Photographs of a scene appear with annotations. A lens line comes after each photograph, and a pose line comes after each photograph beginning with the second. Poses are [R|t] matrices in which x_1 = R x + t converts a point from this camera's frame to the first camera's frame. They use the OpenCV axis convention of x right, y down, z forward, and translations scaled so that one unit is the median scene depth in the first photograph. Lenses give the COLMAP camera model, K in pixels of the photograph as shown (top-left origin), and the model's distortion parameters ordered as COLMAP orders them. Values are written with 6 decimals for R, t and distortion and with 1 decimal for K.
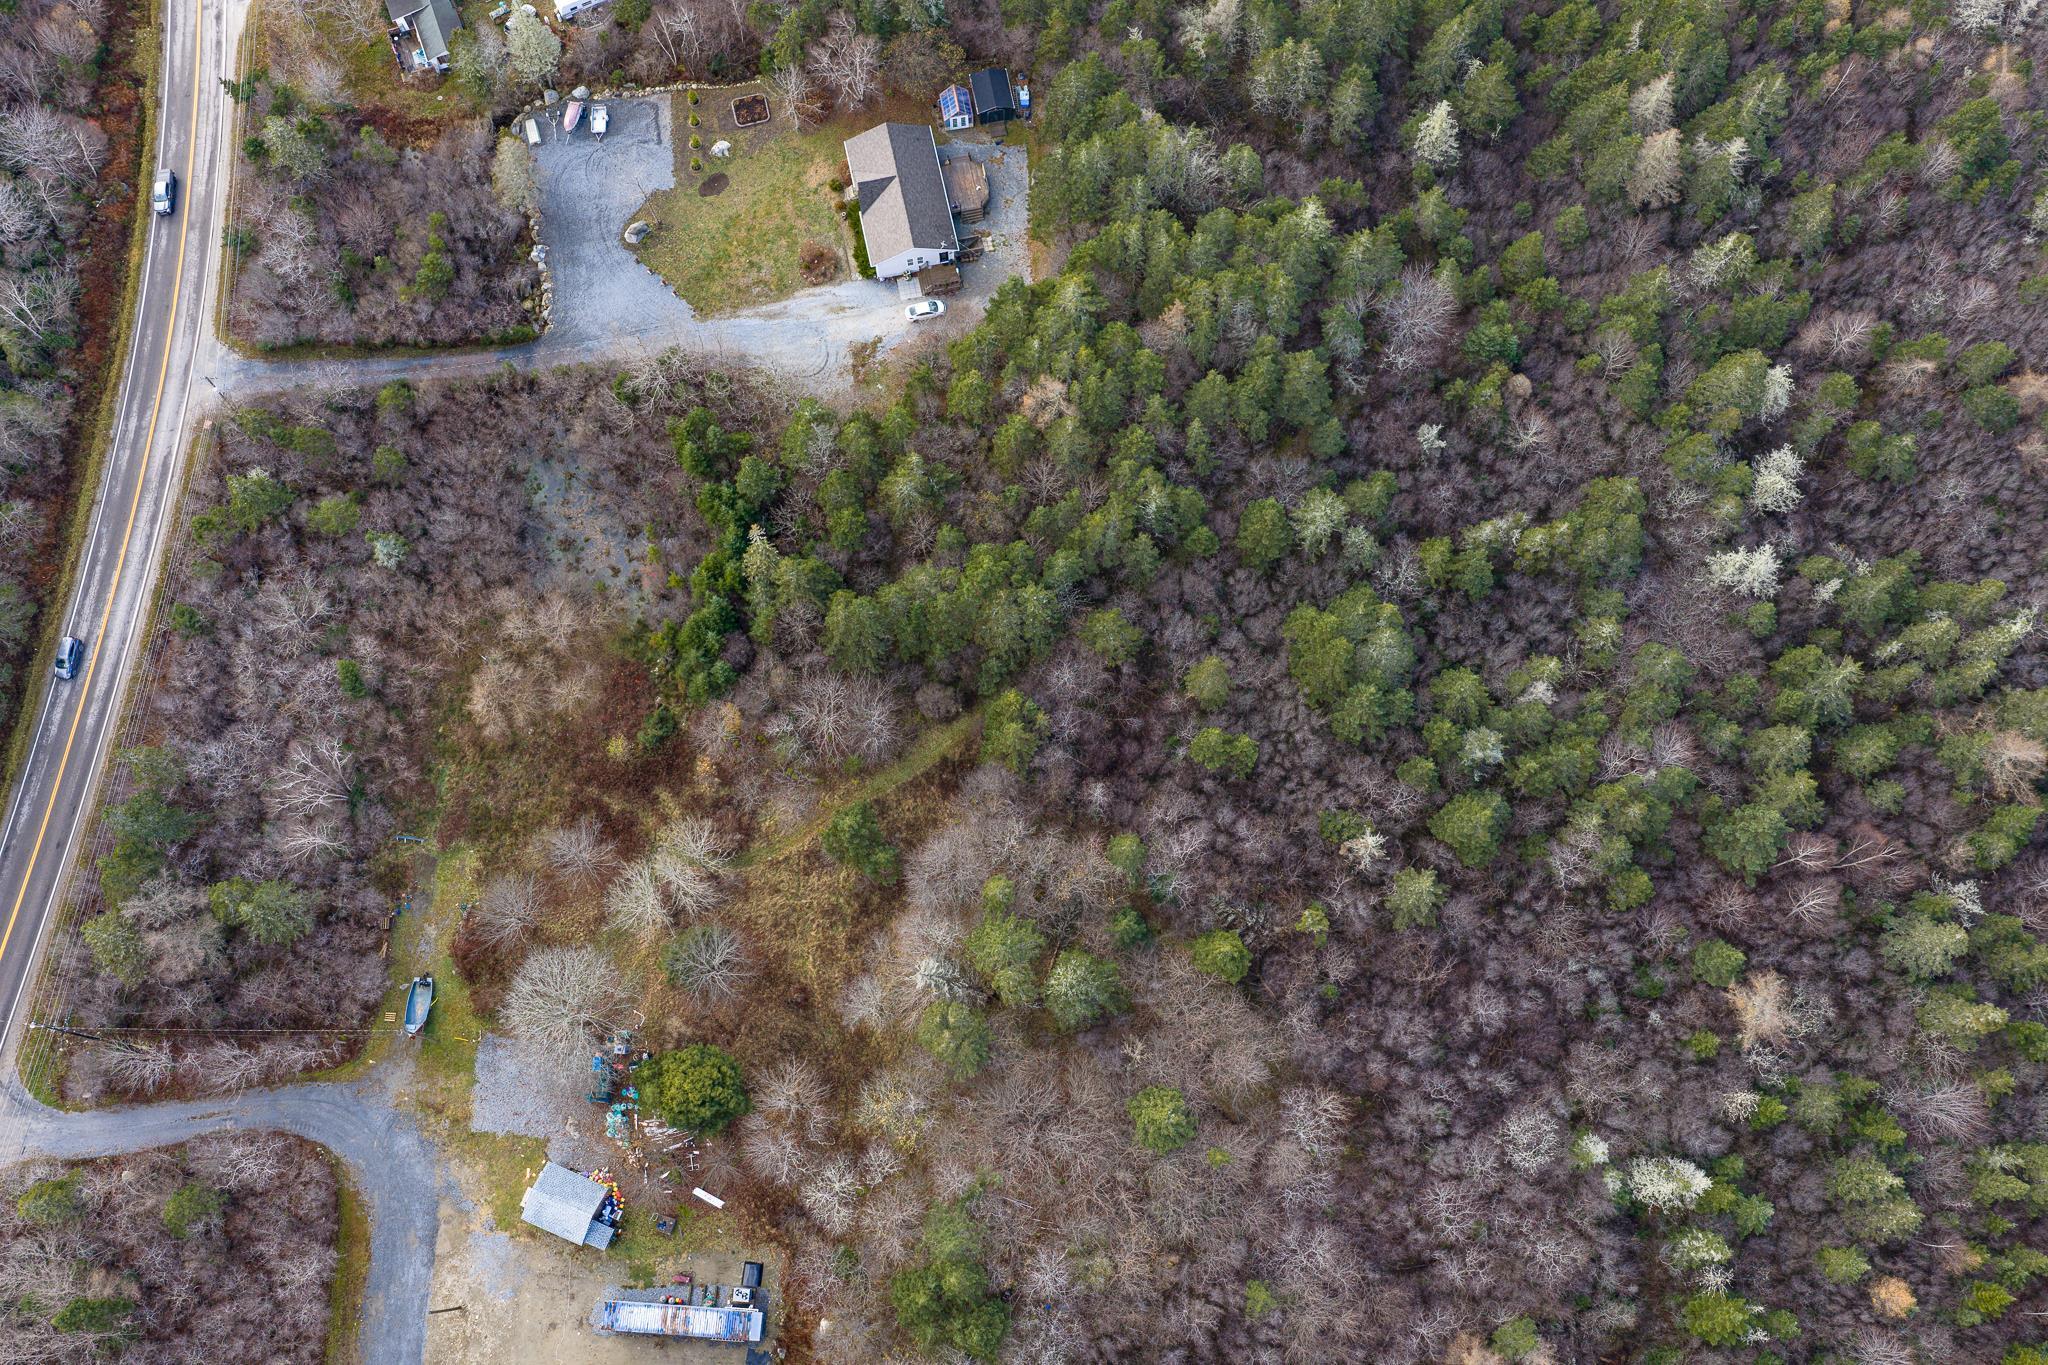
lens RADIAL K [[1702.7, 0, 1024.3], [0, 1702.7, 686.7], [0, 0, 1]] dist [0.017375, -0.018355]
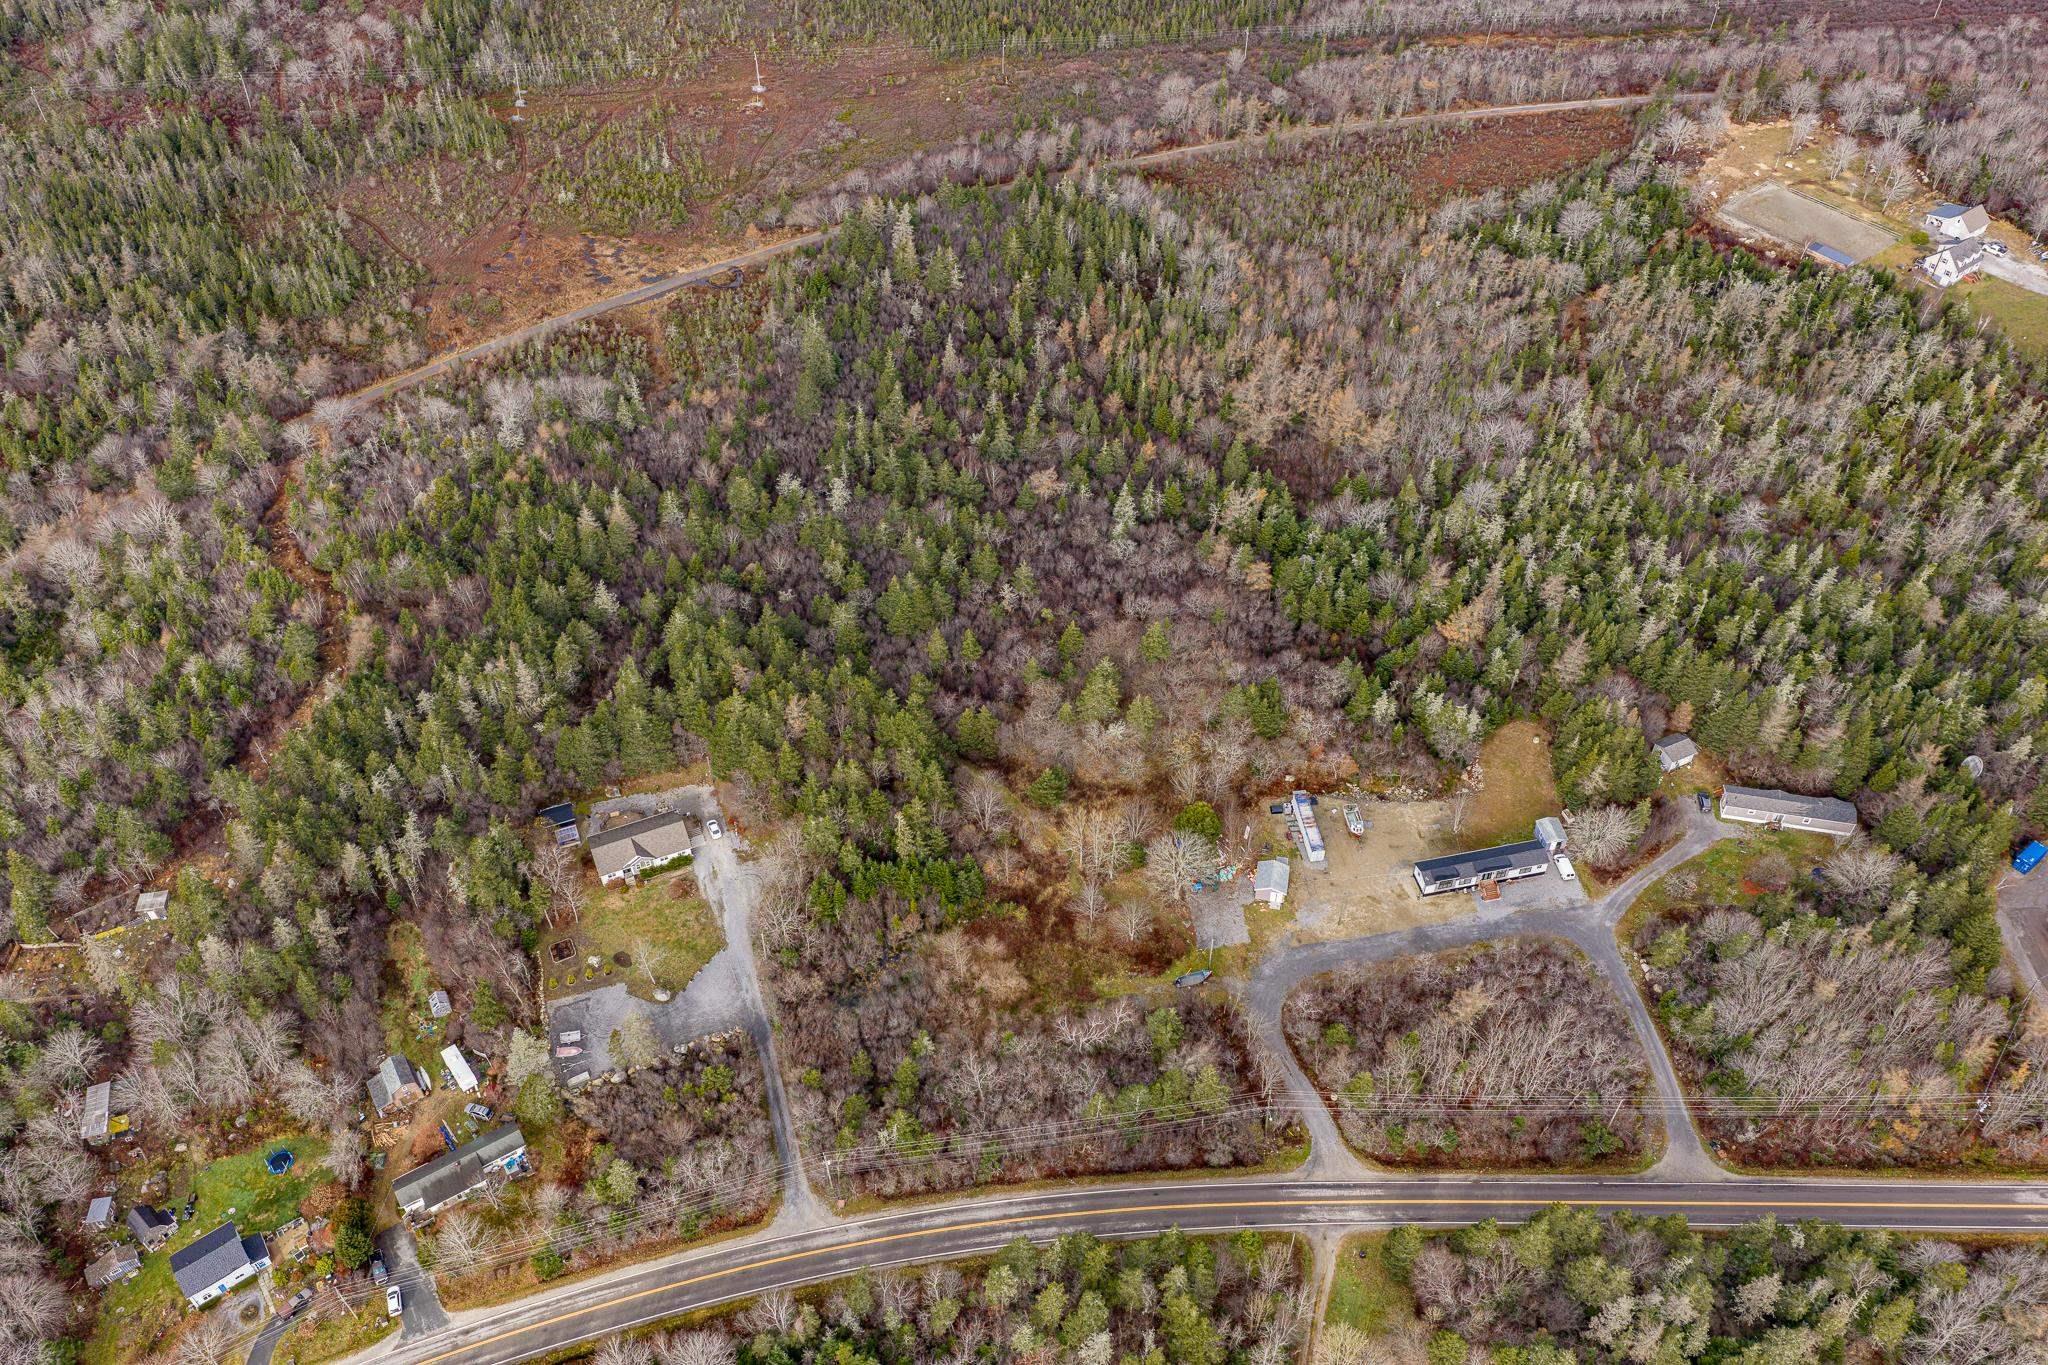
lens RADIAL K [[1702.7, 0, 1024.0], [0, 1702.7, 684.5], [0, 0, 1]] dist [0.017375, -0.018355]
pose [[-0.187442, -0.703099, 0.685942, -1.191209], [0.937086, 0.081376, 0.339482, -0.533023], [-0.294509, 0.706420, 0.643611, -0.243105]]
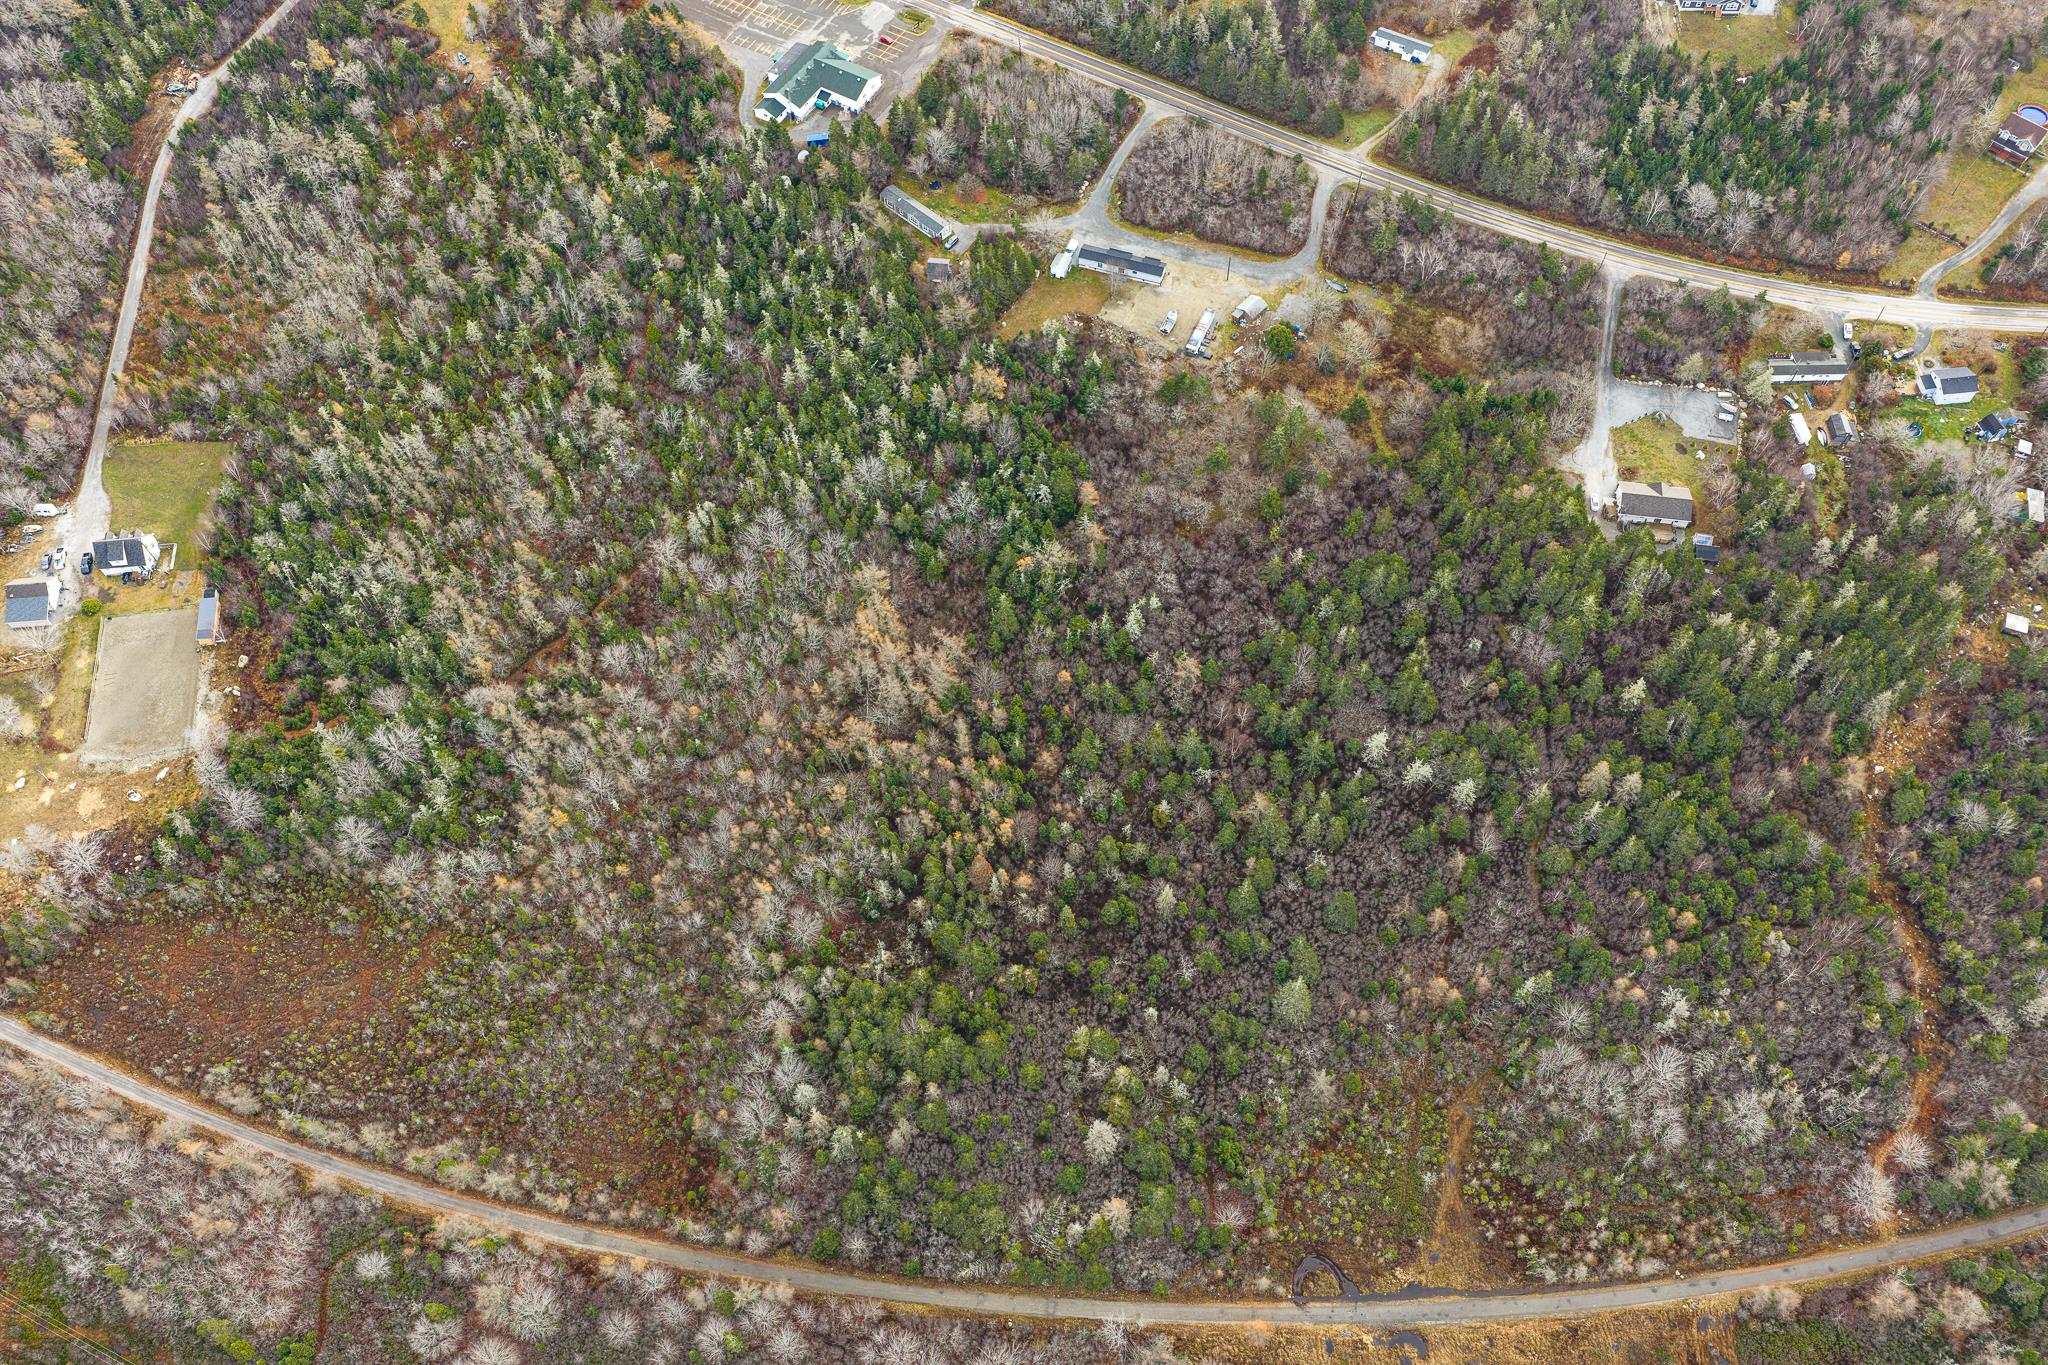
lens RADIAL K [[1702.7, 0, 1024.3], [0, 1702.7, 682.1], [0, 0, 1]] dist [0.017375, -0.018355]
pose [[-0.346271, 0.805090, -0.481588, 1.493969], [-0.890903, -0.121371, 0.437676, -0.580124], [0.293917, 0.580603, 0.759284, -0.762083]]
